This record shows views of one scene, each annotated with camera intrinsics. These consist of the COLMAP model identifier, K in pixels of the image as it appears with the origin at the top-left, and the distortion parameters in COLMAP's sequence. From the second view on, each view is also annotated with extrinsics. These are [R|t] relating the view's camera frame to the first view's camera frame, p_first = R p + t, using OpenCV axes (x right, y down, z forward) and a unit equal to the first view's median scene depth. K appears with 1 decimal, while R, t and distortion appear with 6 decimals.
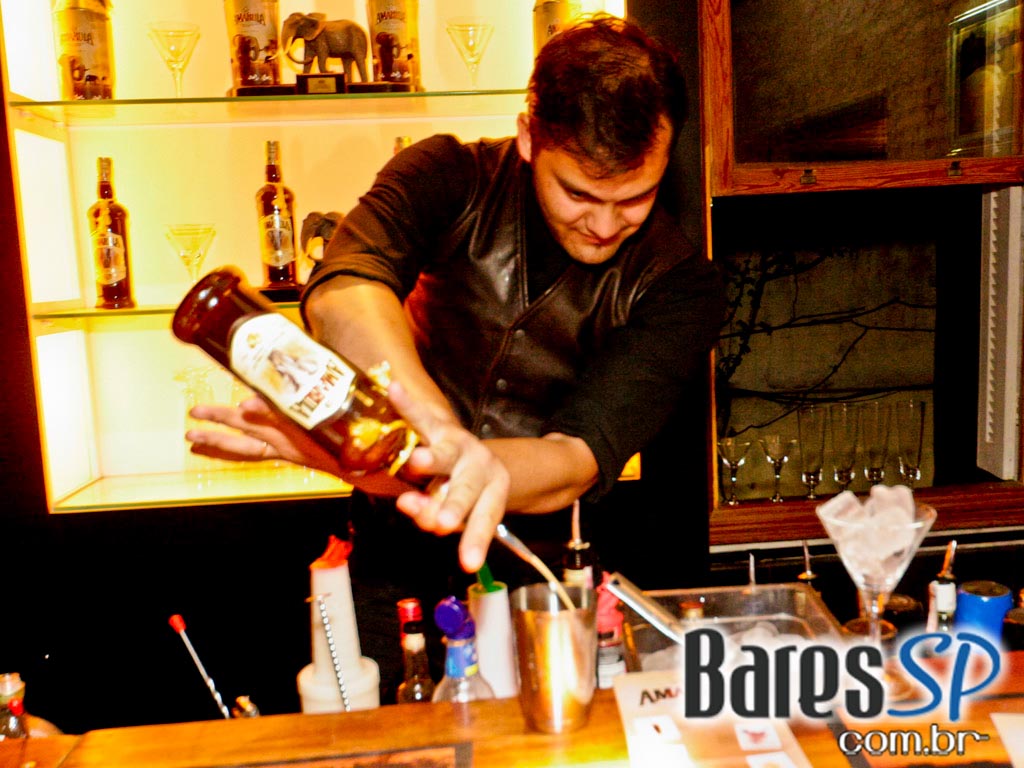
lens RADIAL K [[754.1, 0, 511.9], [0, 754.1, 365.6], [0, 0, 1]] dist [0.003085, 0.000977]
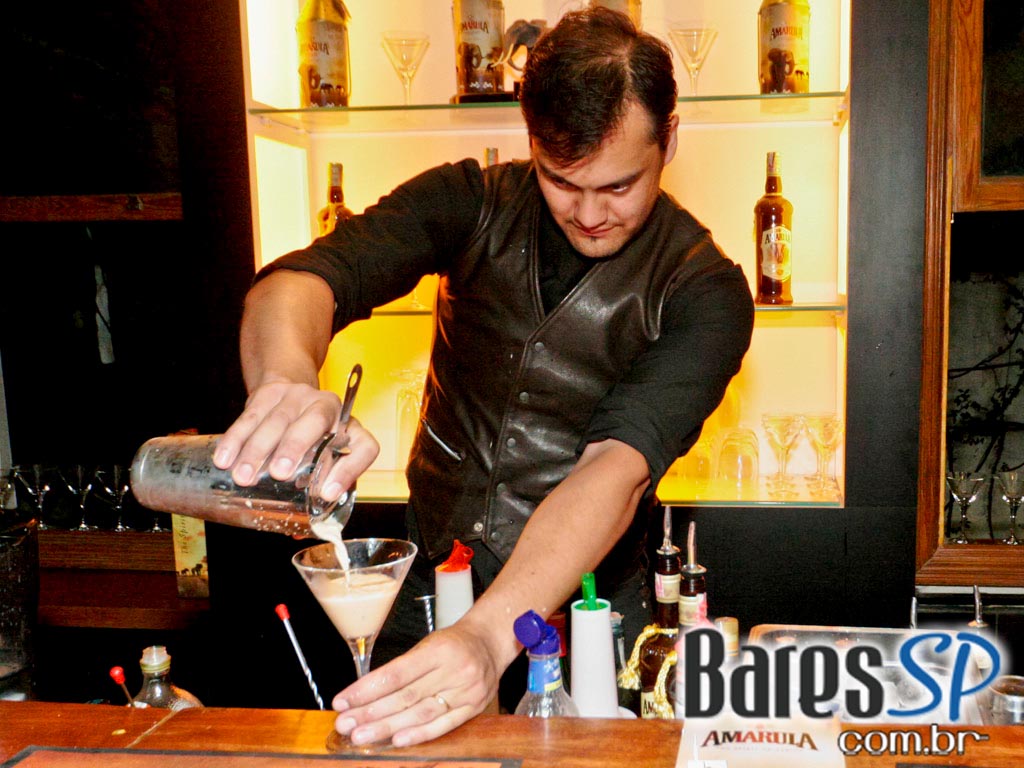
lens RADIAL K [[774.1, 0, 512.0], [0, 774.1, 384.0], [0, 0, 1]] dist [0.002259, -0.004175]
pose [[0.989287, 0.050481, -0.136979, -0.132572], [-0.048962, 0.998696, 0.014439, 0.000497], [0.137530, -0.007577, 0.990469, -0.022594]]
